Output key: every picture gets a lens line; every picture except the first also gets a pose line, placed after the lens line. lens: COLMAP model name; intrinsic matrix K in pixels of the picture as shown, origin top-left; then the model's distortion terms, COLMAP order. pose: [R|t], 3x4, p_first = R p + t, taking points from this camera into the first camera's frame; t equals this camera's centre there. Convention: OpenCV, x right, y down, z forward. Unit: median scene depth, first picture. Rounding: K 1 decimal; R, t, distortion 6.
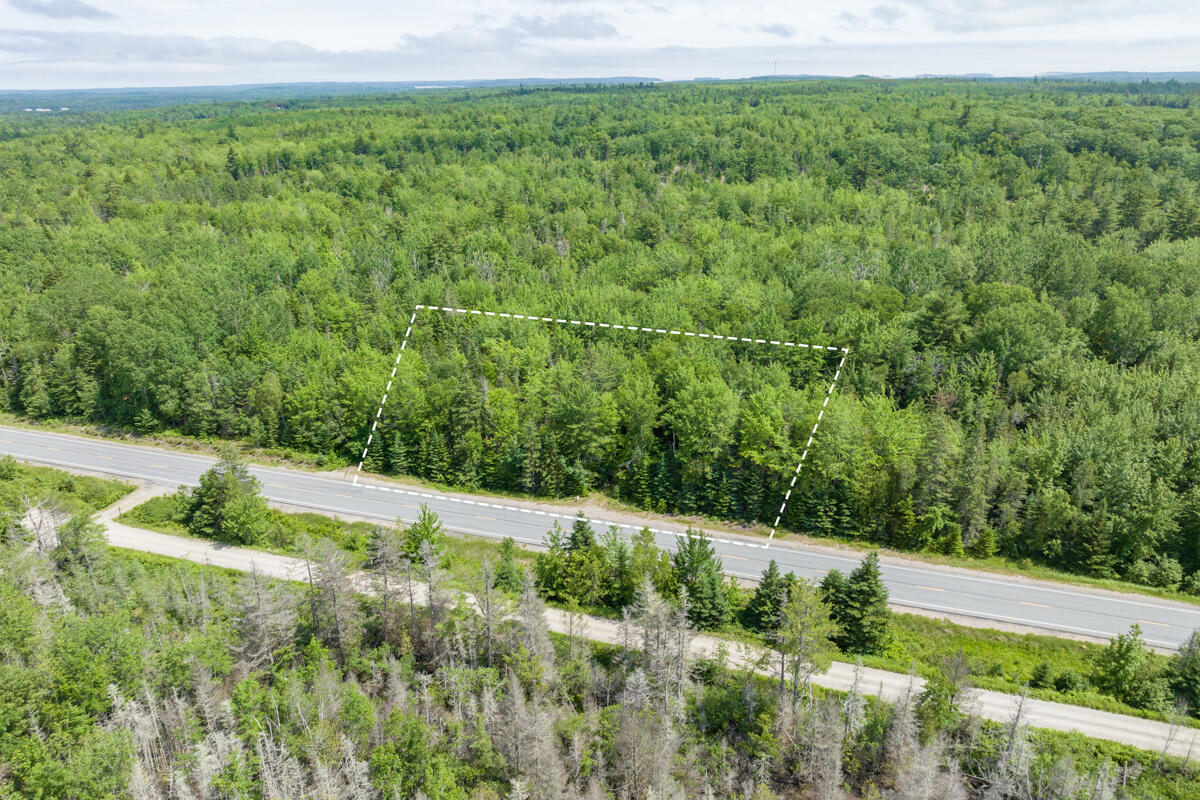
lens RADIAL K [[844.2, 0, 599.1], [0, 844.2, 400.8], [0, 0, 1]] dist [-0.026598, 0.014205]
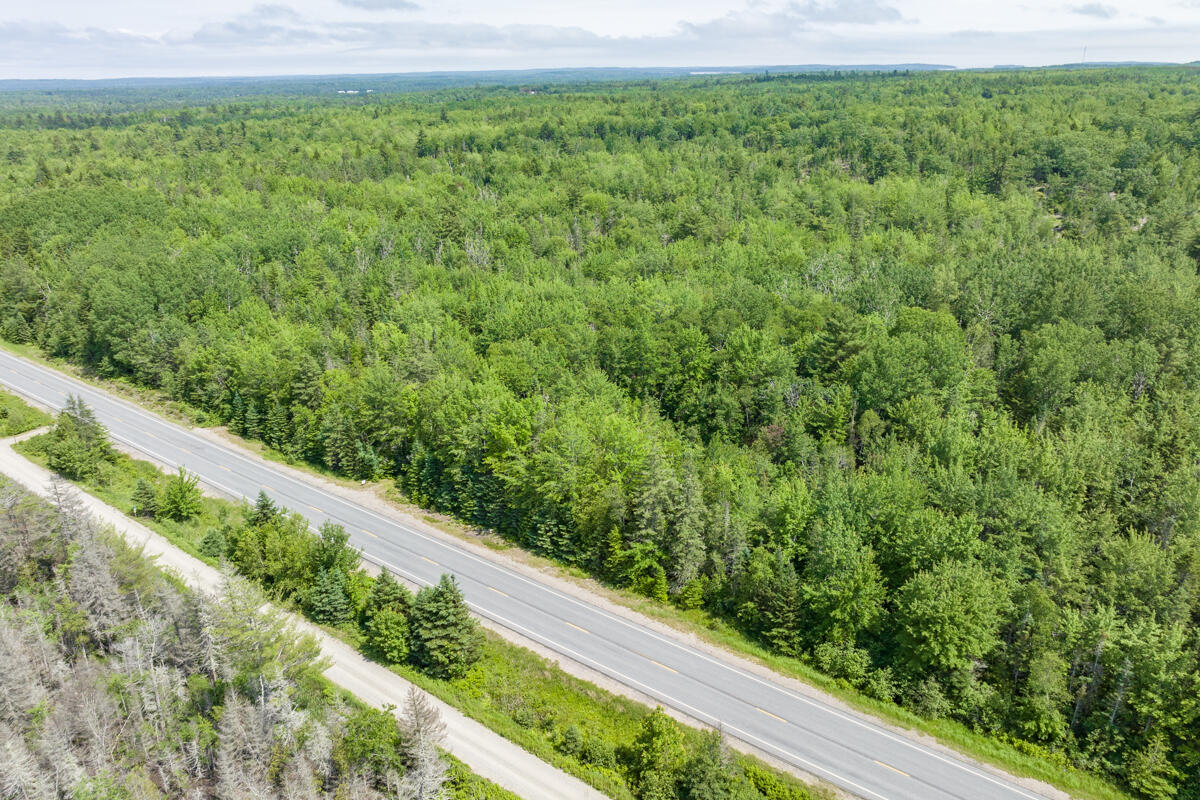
lens RADIAL K [[844.2, 0, 599.2], [0, 844.2, 397.2], [0, 0, 1]] dist [-0.026598, 0.014205]
pose [[0.952678, 0.111037, -0.282976, 0.482145], [-0.107948, 0.993802, 0.026537, -0.042263], [0.284169, 0.005265, 0.958760, 0.084085]]
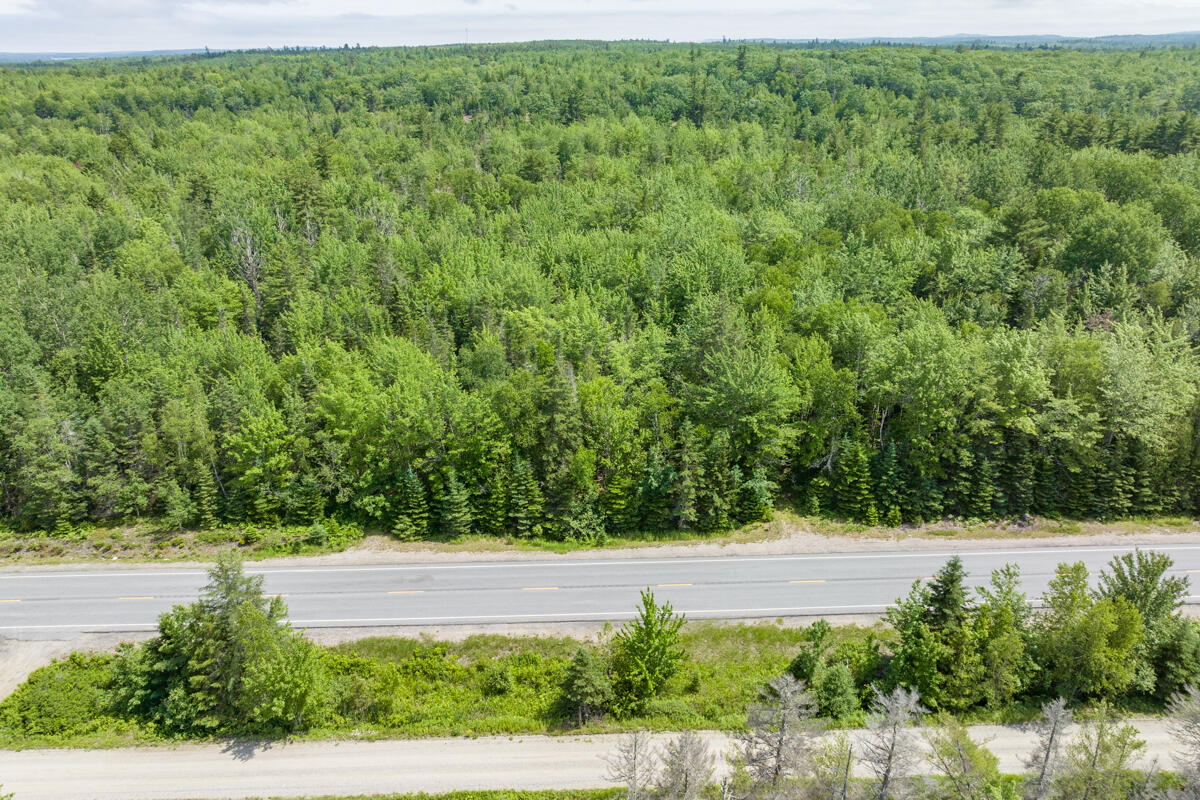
lens RADIAL K [[844.2, 0, 598.9], [0, 844.2, 404.7], [0, 0, 1]] dist [-0.026598, 0.014205]
pose [[0.941612, -0.134138, 0.308825, -0.313333], [0.122853, 0.990855, 0.055798, -0.029325], [-0.313486, -0.014600, 0.949481, 0.375588]]
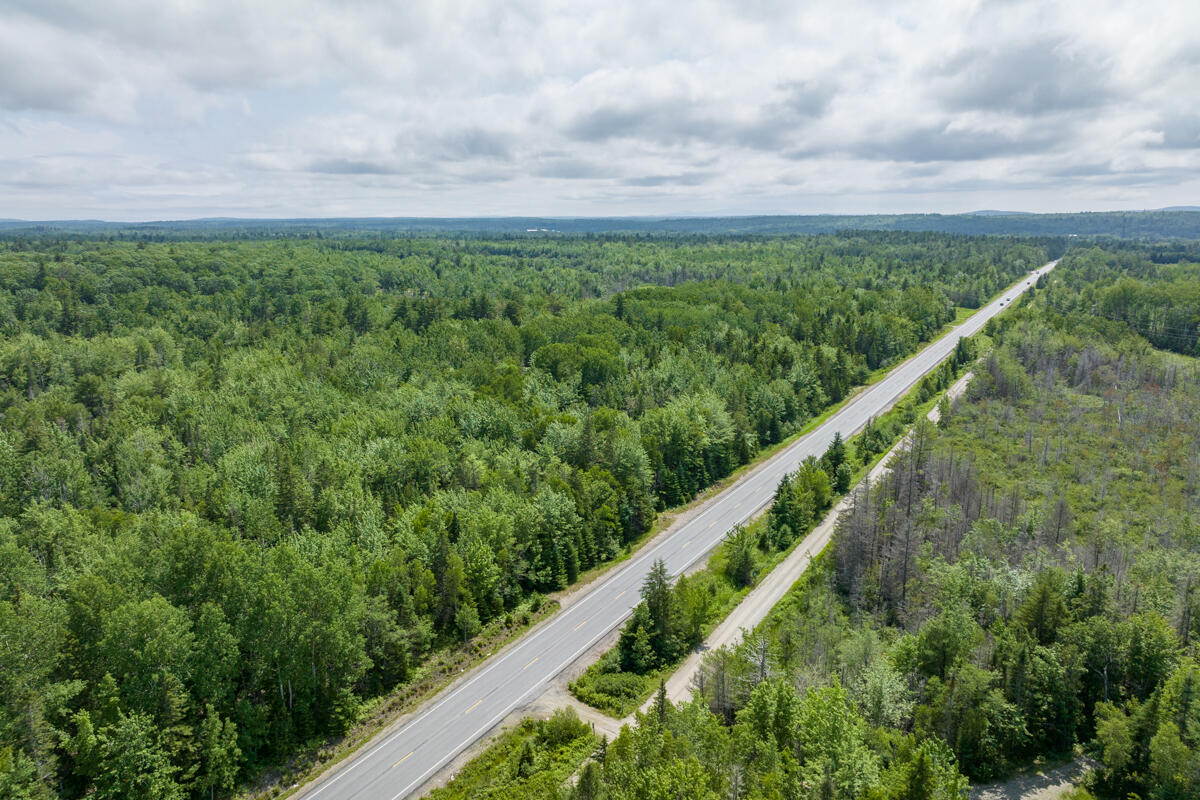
lens RADIAL K [[844.2, 0, 598.9], [0, 844.2, 396.5], [0, 0, 1]] dist [-0.026598, 0.014205]
pose [[0.218963, -0.192892, 0.956477, -1.152050], [0.346678, 0.931685, 0.108529, -0.216139], [-0.912069, 0.307825, 0.270876, 0.618632]]
